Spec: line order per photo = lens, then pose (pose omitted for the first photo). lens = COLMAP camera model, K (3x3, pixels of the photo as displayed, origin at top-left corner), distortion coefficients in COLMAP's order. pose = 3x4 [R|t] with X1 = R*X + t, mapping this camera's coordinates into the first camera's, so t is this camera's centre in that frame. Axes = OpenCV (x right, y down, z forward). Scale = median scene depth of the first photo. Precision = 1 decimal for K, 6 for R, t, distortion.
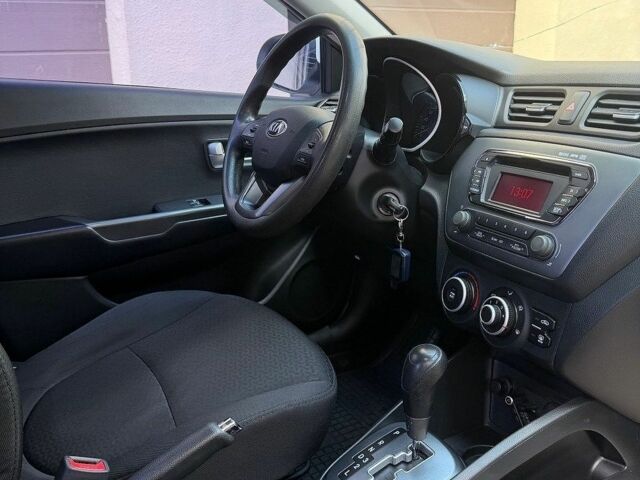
lens RADIAL K [[595.2, 0, 315.0], [0, 595.2, 242.3], [0, 0, 1]] dist [0.026844, 0.000000]
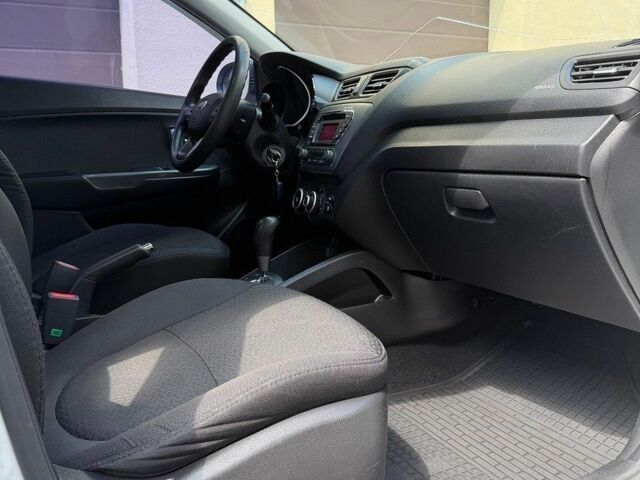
lens RADIAL K [[595.2, 0, 315.7], [0, 595.2, 244.0], [0, 0, 1]] dist [0.026844, 0.000000]
pose [[0.999574, 0.017854, -0.023067, 0.287484], [-0.019915, 0.995518, -0.092456, 0.323557], [0.021313, 0.092876, 0.995450, -0.560375]]
